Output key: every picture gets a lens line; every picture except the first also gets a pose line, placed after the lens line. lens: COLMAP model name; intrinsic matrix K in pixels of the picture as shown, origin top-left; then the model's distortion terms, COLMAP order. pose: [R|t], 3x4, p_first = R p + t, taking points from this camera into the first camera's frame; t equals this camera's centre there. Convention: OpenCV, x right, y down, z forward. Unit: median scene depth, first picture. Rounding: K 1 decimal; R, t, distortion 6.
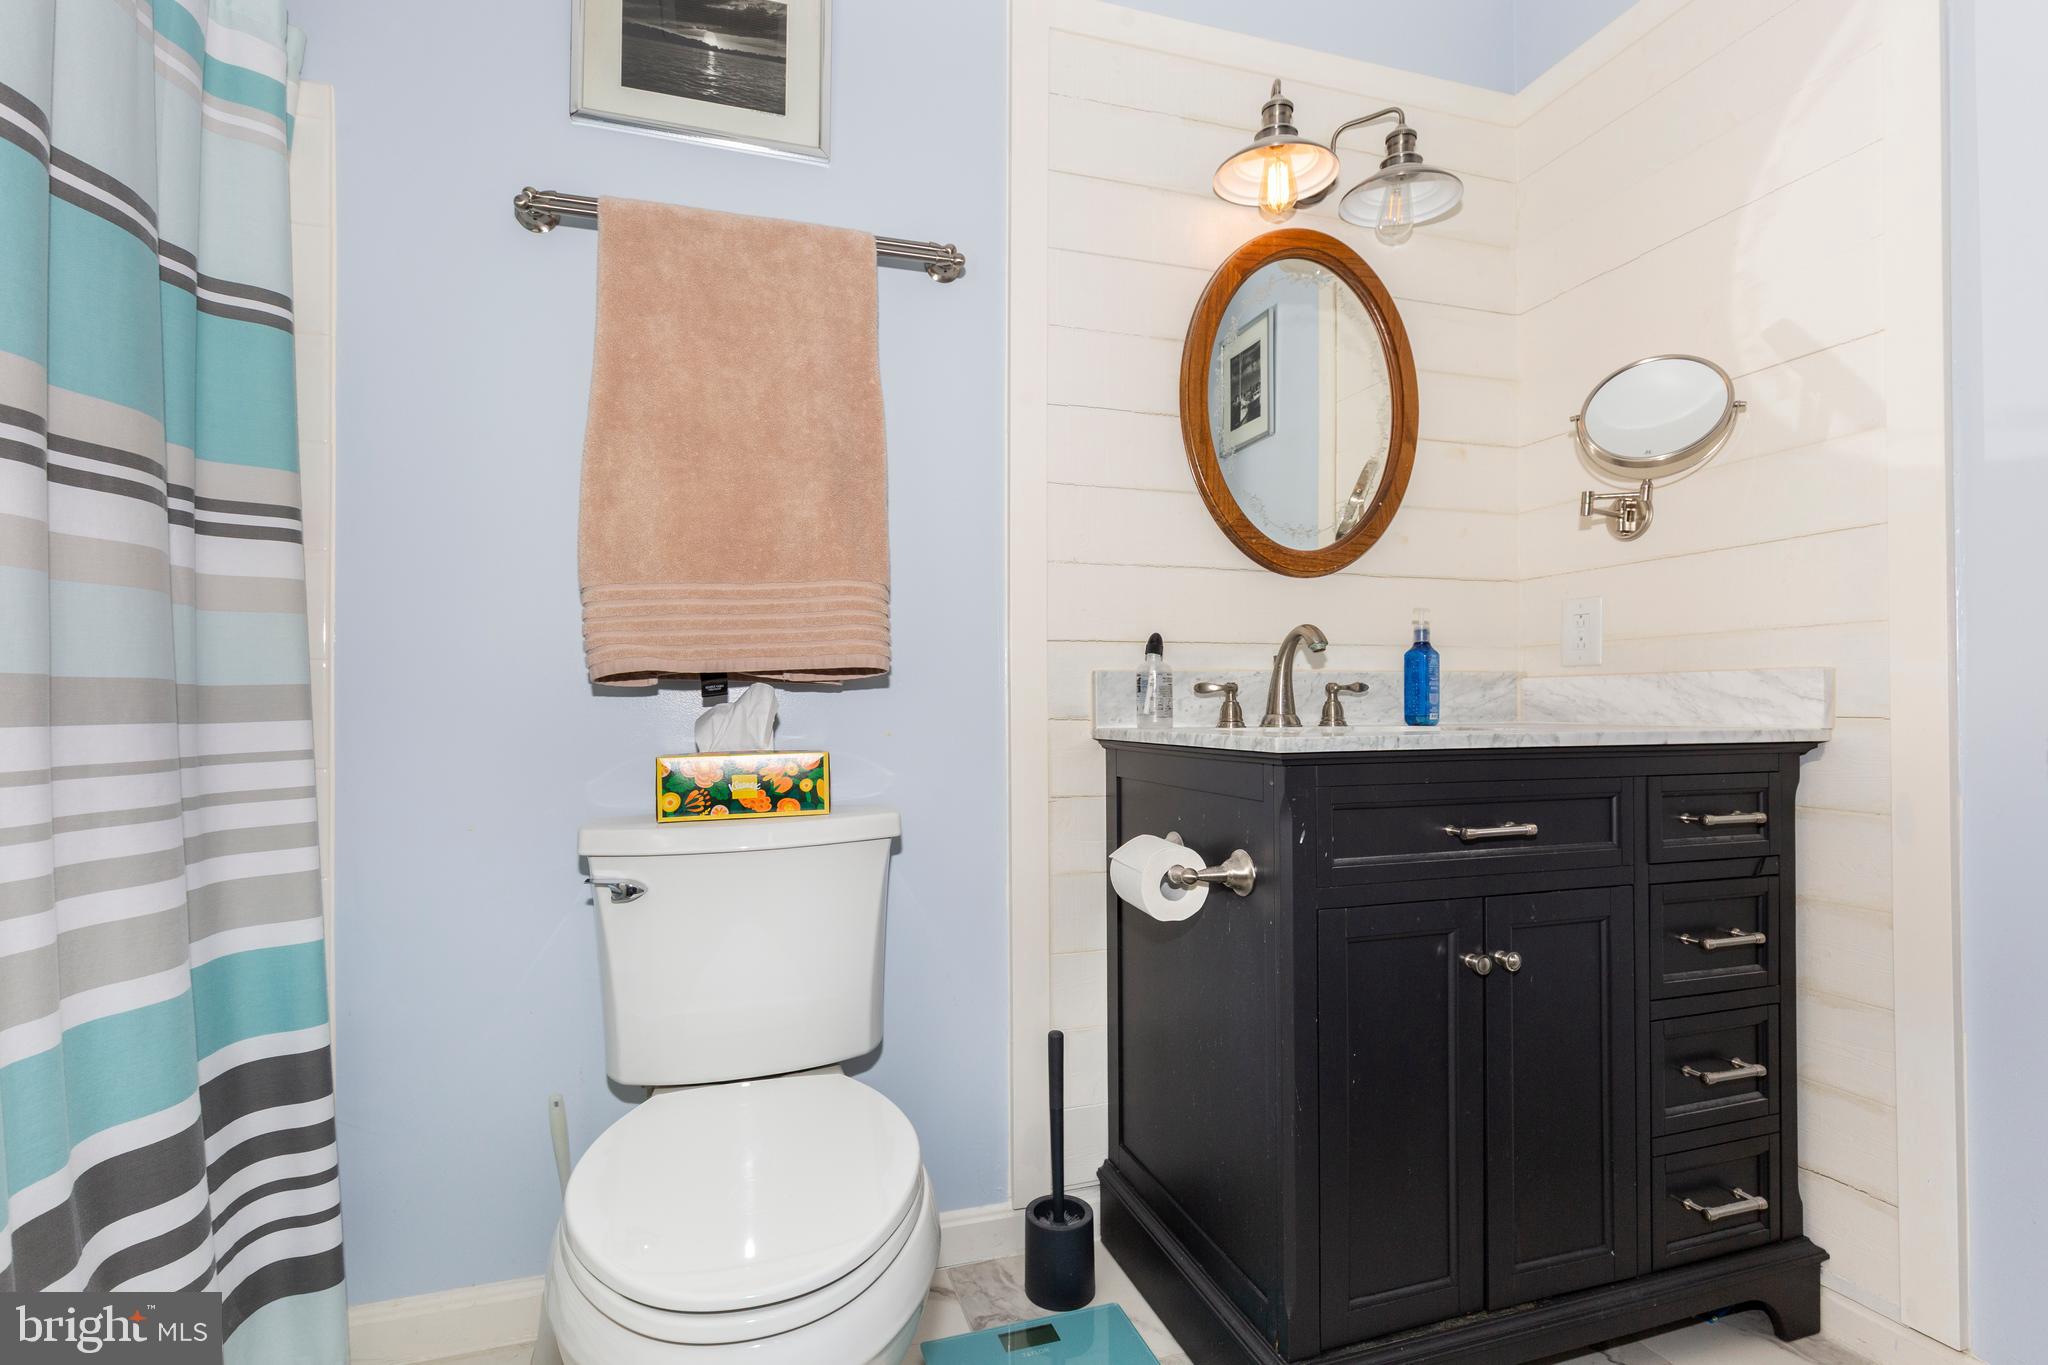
lens RADIAL K [[929.0, 0, 1029.2], [0, 929.0, 692.5], [0, 0, 1]] dist [-0.003941, 0.000396]
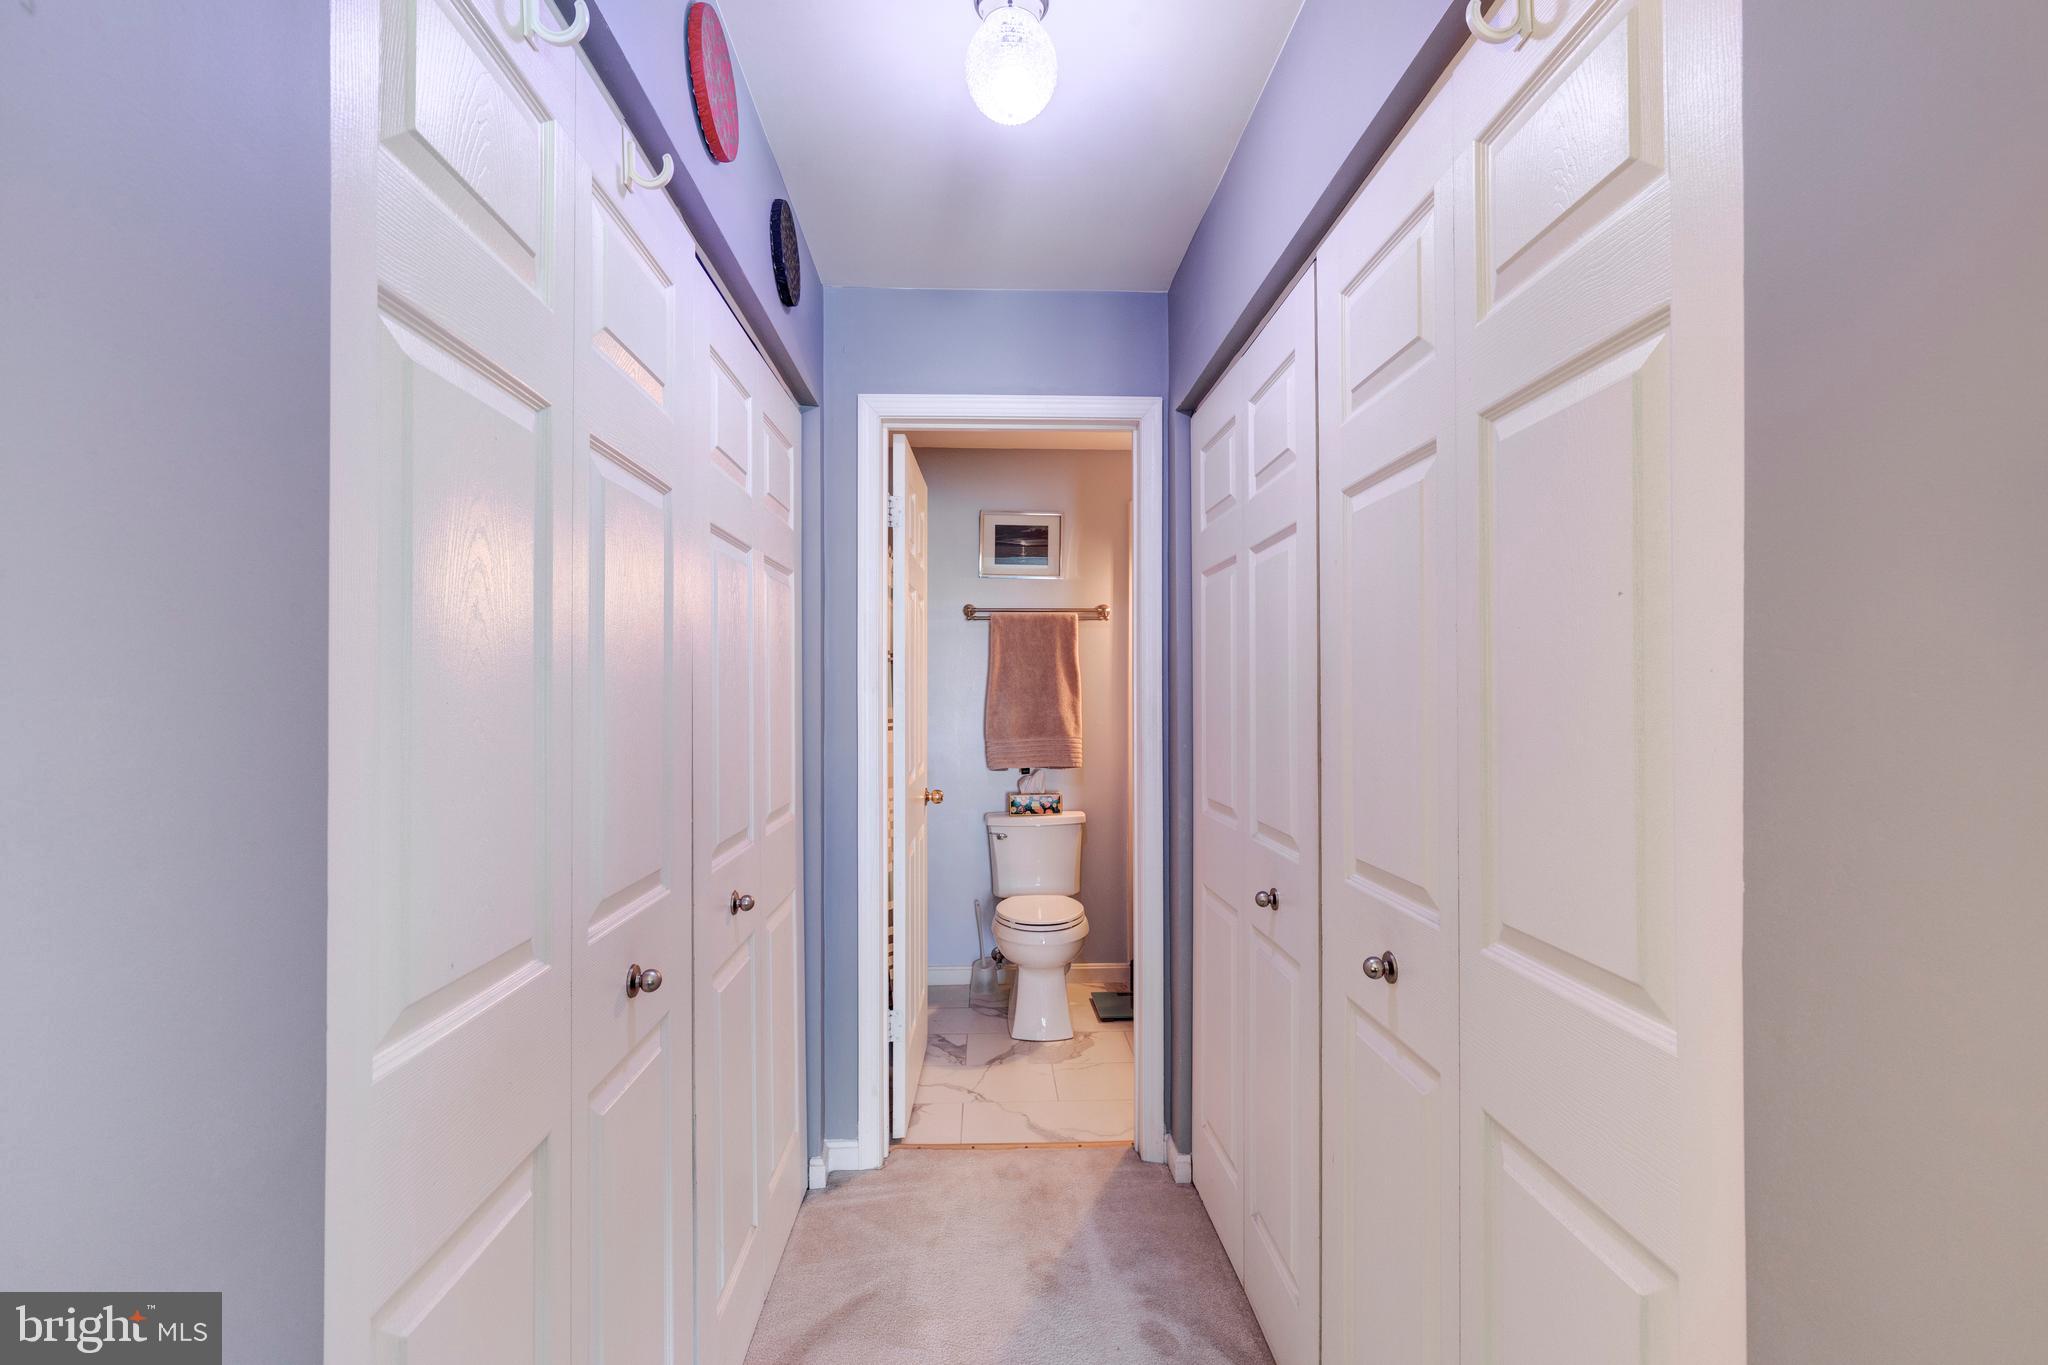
lens RADIAL K [[929.0, 0, 1024.5], [0, 929.0, 682.4], [0, 0, 1]] dist [-0.003941, 0.000396]
pose [[0.971077, 0.007023, -0.238664, 0.393868], [-0.006879, 0.999975, 0.001438, -0.311931], [0.238669, 0.000245, 0.971101, -2.010082]]
